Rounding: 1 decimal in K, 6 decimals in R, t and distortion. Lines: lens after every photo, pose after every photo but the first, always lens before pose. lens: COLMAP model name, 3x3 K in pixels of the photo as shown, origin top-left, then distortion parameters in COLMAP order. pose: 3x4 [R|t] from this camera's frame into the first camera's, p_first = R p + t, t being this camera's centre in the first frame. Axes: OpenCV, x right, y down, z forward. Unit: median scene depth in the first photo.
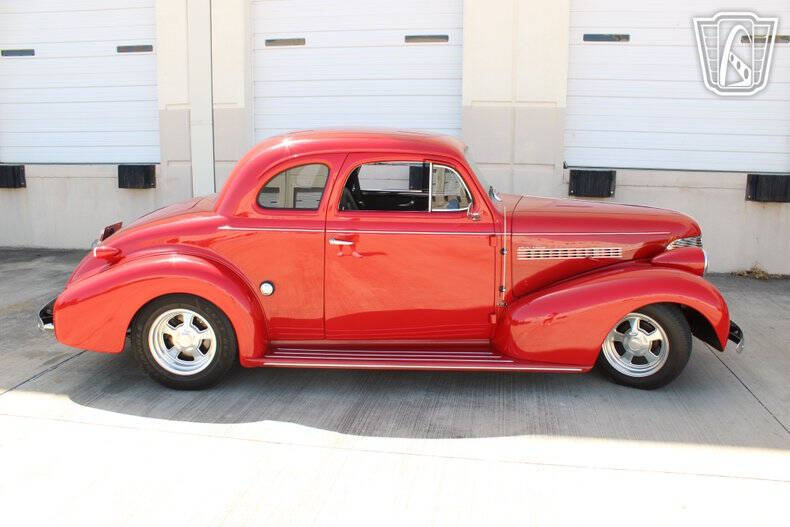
lens RADIAL K [[688.1, 0, 395.0], [0, 688.1, 263.5], [0, 0, 1]] dist [-0.180456, 0.180193]
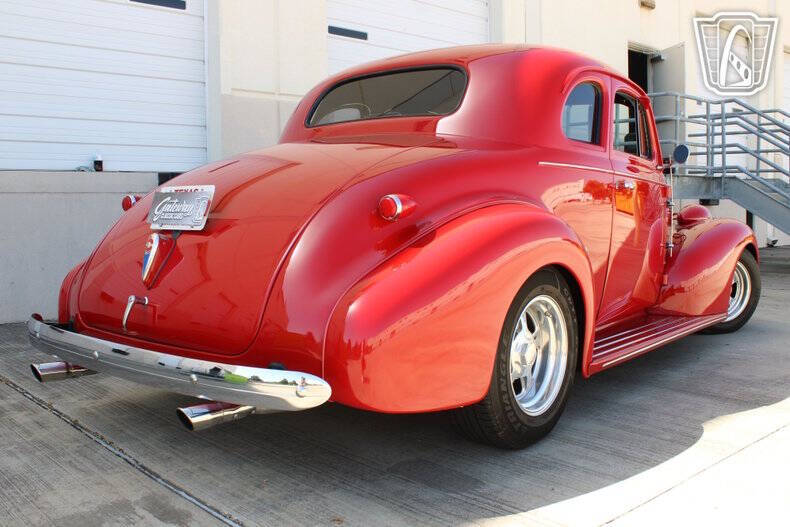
lens RADIAL K [[776.4, 0, 394.3], [0, 776.4, 250.0], [0, 0, 1]] dist [-0.155236, 0.169094]
pose [[0.601424, -0.046273, 0.797589, -0.902173], [0.161216, 0.984814, -0.064431, 0.050535], [-0.782495, 0.167335, 0.599750, 0.688690]]
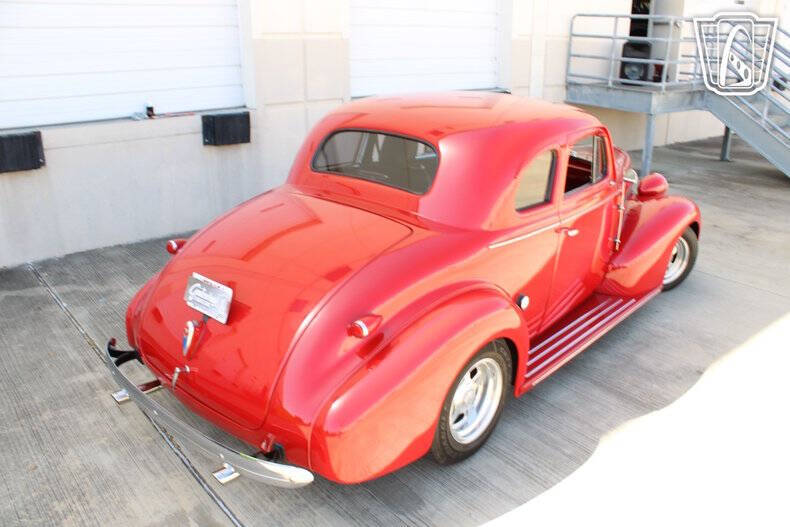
lens RADIAL K [[688.1, 0, 395.0], [0, 688.1, 263.5], [0, 0, 1]] dist [-0.180456, 0.180193]
pose [[0.639825, -0.255349, 0.724859, -0.900006], [0.141051, 0.966183, 0.215858, -0.217963], [-0.755465, -0.035869, 0.654206, 0.562351]]
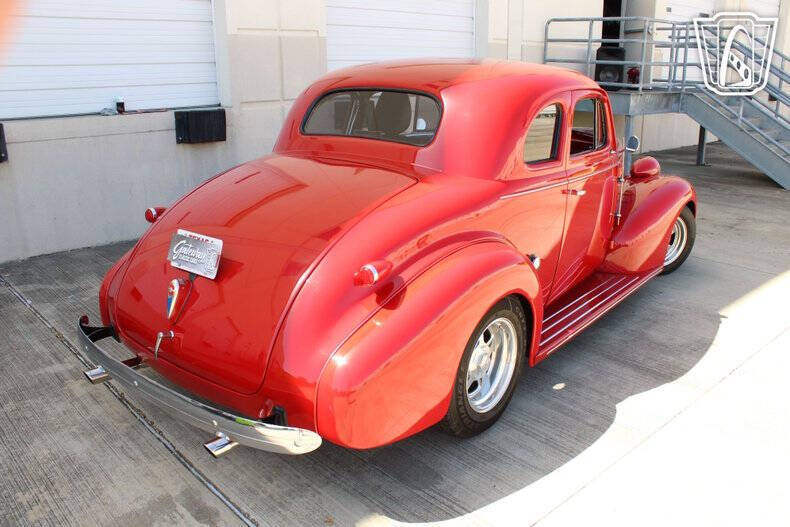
lens RADIAL K [[688.1, 0, 395.0], [0, 688.1, 263.5], [0, 0, 1]] dist [-0.180456, 0.180193]
pose [[0.597860, -0.229924, 0.767919, -0.898161], [0.155265, 0.973055, 0.170463, -0.124781], [-0.786420, 0.017318, 0.617449, 0.635292]]
